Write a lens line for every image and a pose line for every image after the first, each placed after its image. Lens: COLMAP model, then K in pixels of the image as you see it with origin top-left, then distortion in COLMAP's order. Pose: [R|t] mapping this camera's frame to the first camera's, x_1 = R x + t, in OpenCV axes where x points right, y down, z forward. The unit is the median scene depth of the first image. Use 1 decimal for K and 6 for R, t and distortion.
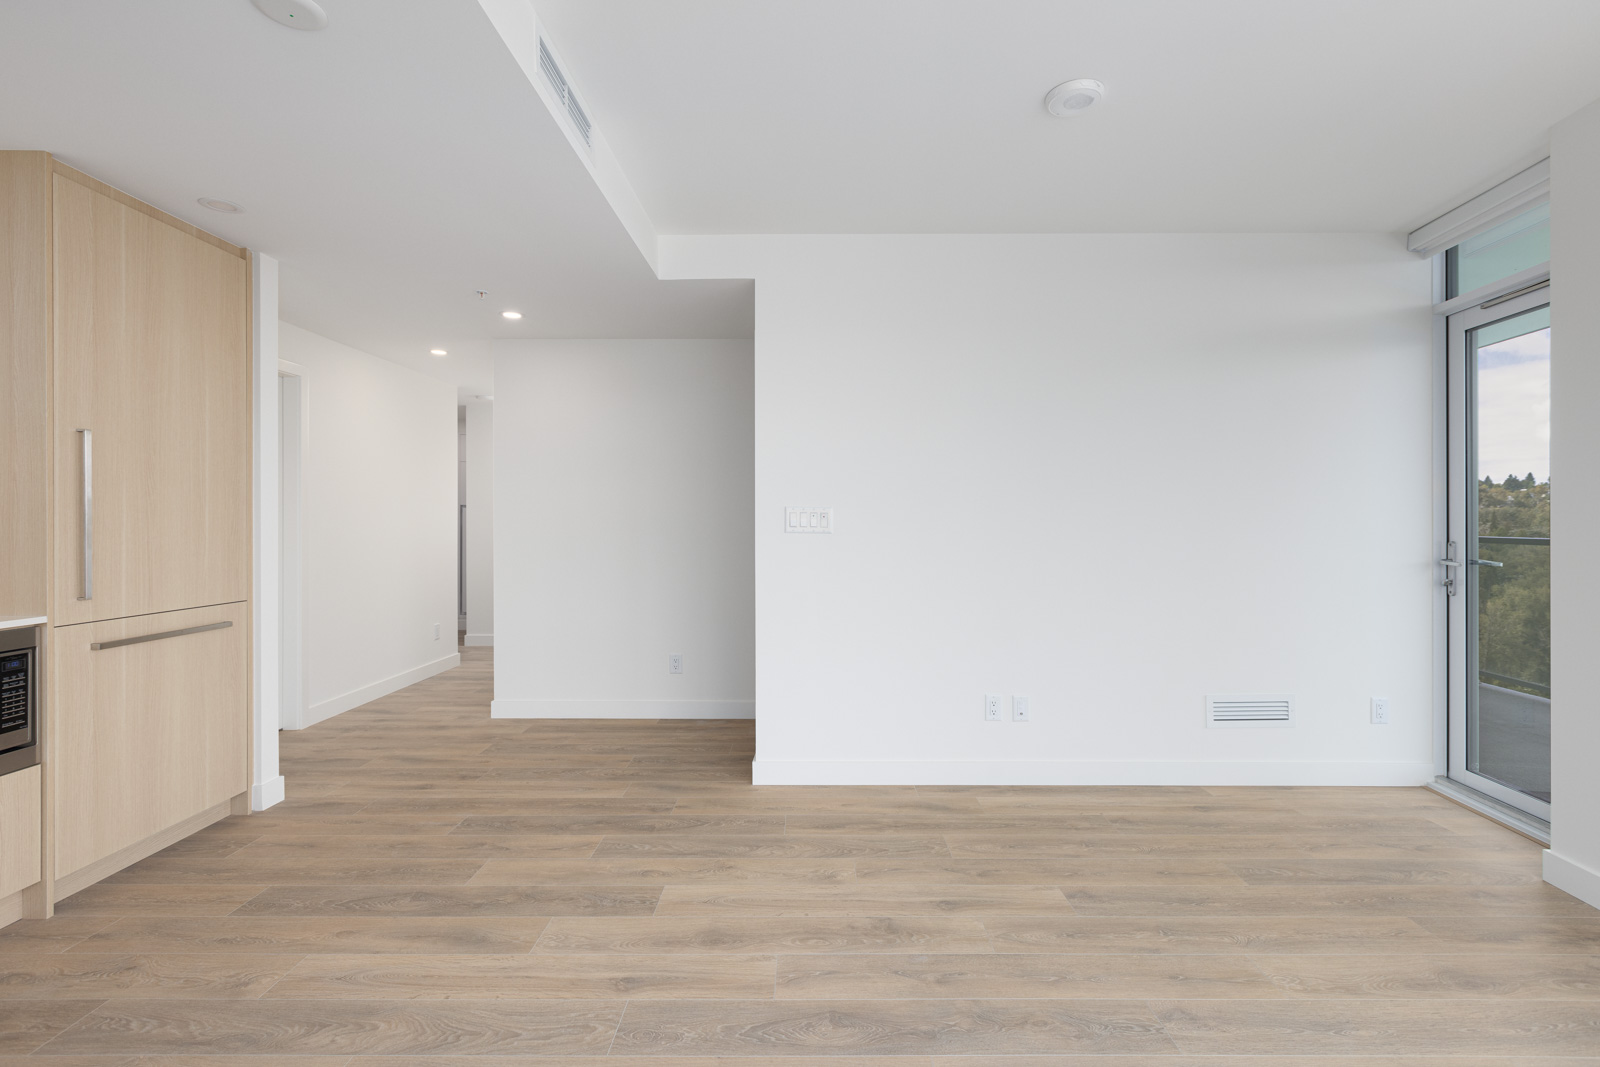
lens RADIAL K [[725.9, 0, 803.1], [0, 725.9, 526.8], [0, 0, 1]] dist [0.004342, 0.001050]
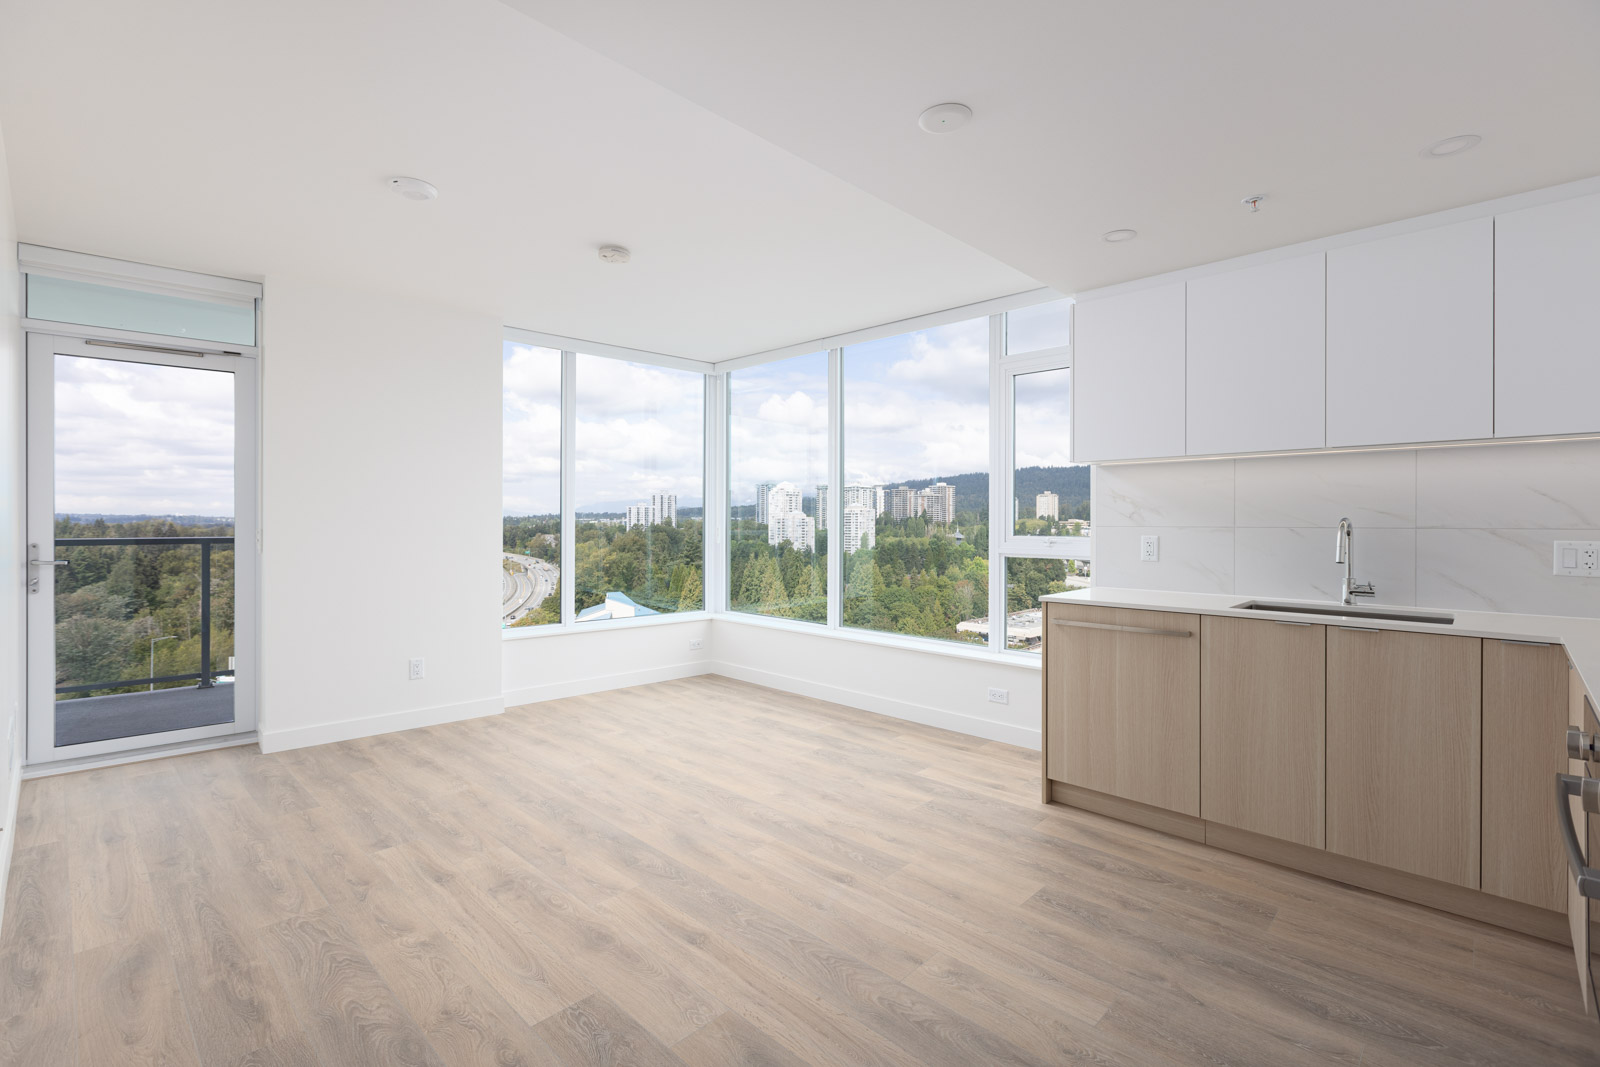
lens RADIAL K [[725.9, 0, 787.8], [0, 725.9, 522.4], [0, 0, 1]] dist [0.004342, 0.001050]
pose [[-0.719711, -0.004355, 0.694260, -0.988158], [-0.001251, 0.999987, 0.004976, -0.028639], [-0.694273, 0.002713, -0.719707, 1.496166]]
